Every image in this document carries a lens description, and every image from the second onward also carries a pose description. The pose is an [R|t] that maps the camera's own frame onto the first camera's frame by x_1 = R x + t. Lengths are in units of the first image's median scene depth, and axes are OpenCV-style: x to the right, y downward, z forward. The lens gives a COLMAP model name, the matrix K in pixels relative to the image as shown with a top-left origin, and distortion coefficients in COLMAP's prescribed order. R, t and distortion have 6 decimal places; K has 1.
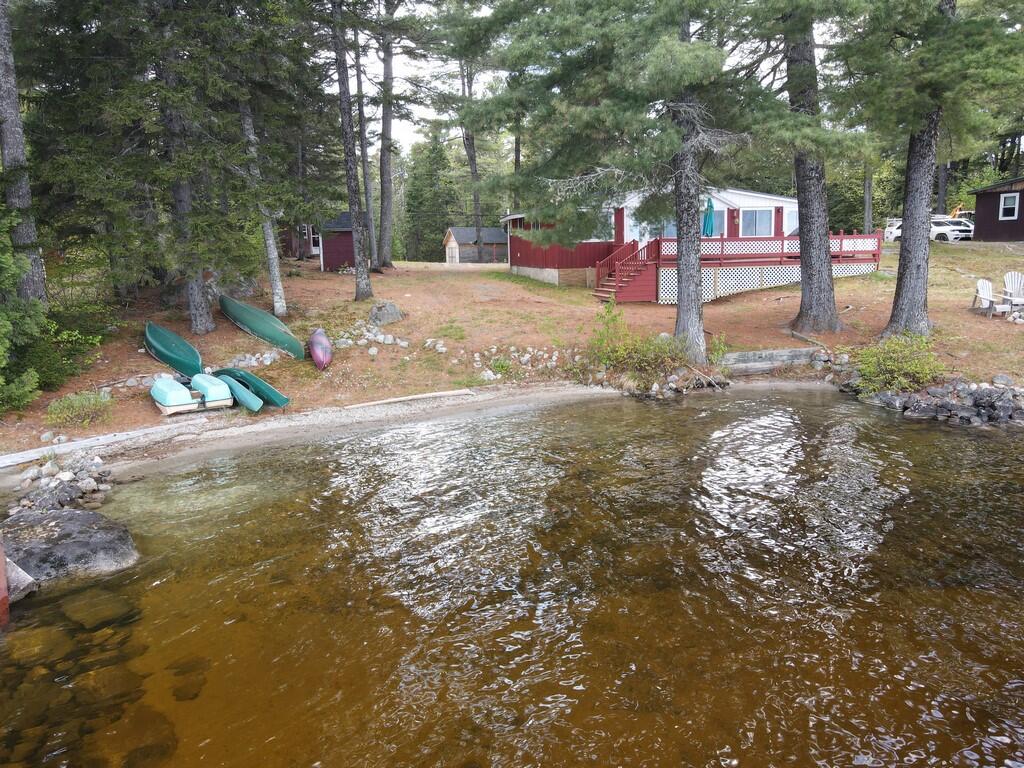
lens RADIAL K [[753.6, 0, 511.6], [0, 753.6, 377.8], [0, 0, 1]] dist [-0.005924, 0.037944]
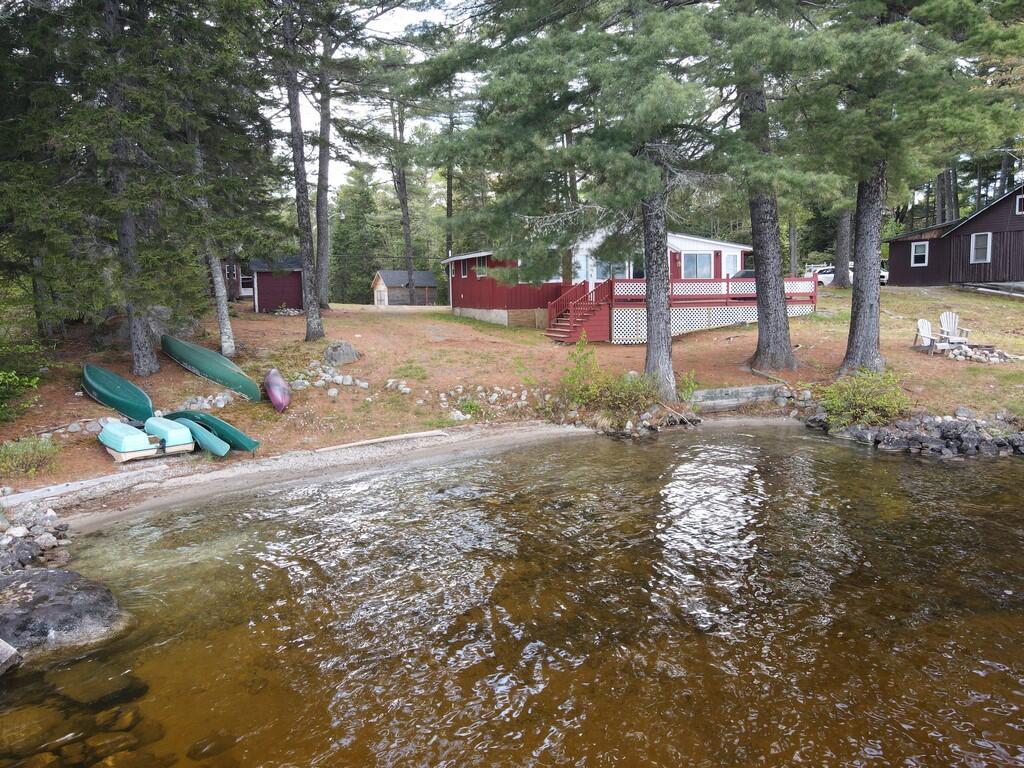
lens RADIAL K [[753.6, 0, 511.6], [0, 753.6, 377.8], [0, 0, 1]] dist [-0.005924, 0.037944]
pose [[0.994170, -0.007233, 0.107579, -0.065374], [0.013552, 0.998218, -0.058121, 0.005416], [-0.106967, 0.059240, 0.992496, 0.026040]]
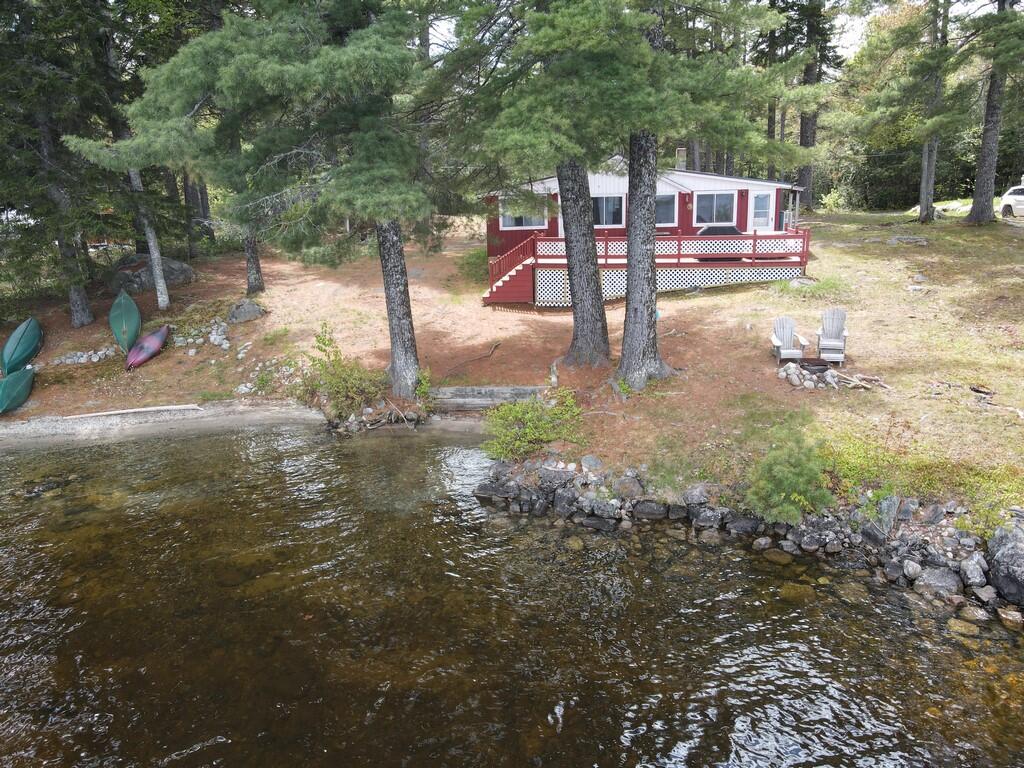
lens RADIAL K [[753.6, 0, 511.6], [0, 753.6, 377.8], [0, 0, 1]] dist [-0.005924, 0.037944]
pose [[0.944127, 0.081176, -0.319429, 0.674947], [-0.048755, 0.992930, 0.108228, -0.153371], [0.325956, -0.086608, 0.941410, 0.103341]]
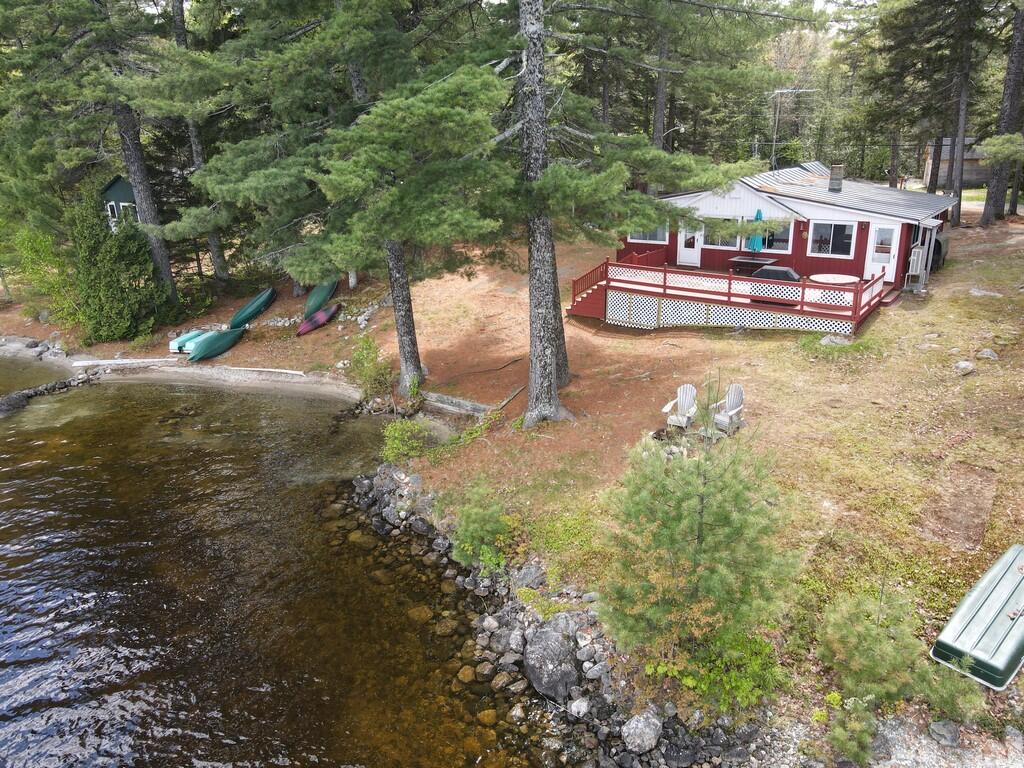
lens RADIAL K [[753.6, 0, 511.6], [0, 753.6, 377.8], [0, 0, 1]] dist [-0.005924, 0.037944]
pose [[0.643040, 0.249713, -0.723977, 1.258123], [-0.112074, 0.965853, 0.233596, -0.359065], [0.757587, -0.069073, 0.649069, 0.286474]]
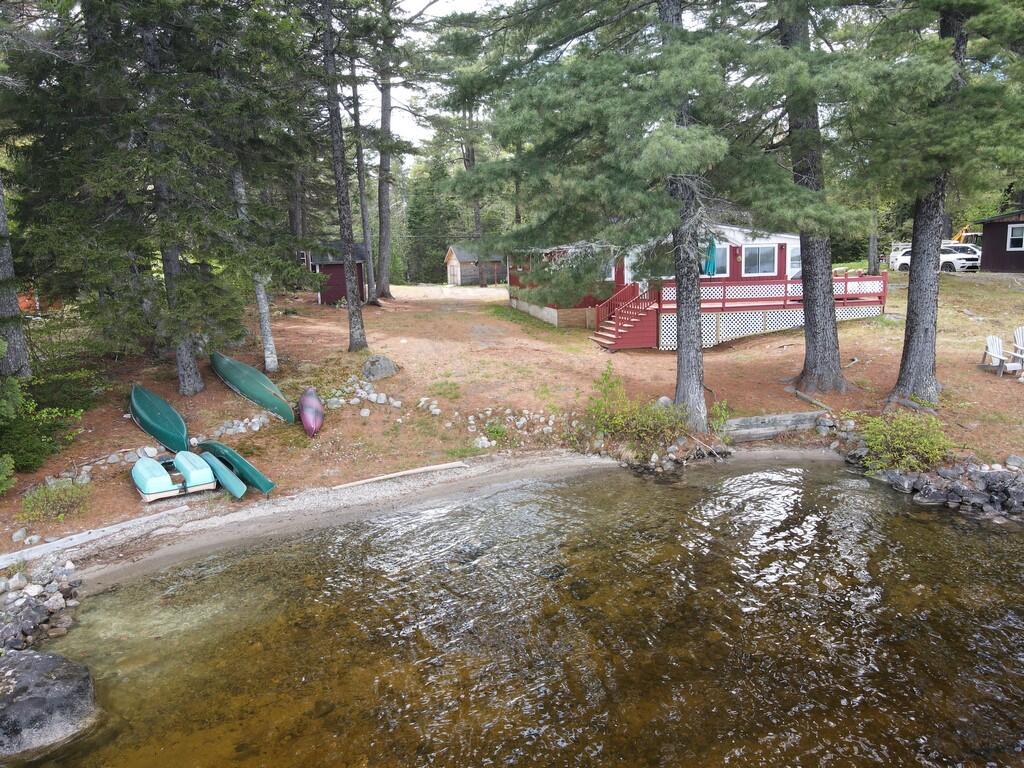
lens RADIAL K [[753.6, 0, 511.6], [0, 753.6, 377.8], [0, 0, 1]] dist [-0.005924, 0.037944]
pose [[0.999980, -0.002969, -0.005646, 0.012045], [0.002937, 0.999979, -0.005778, -0.079992], [0.005663, 0.005761, 0.999967, 0.028264]]
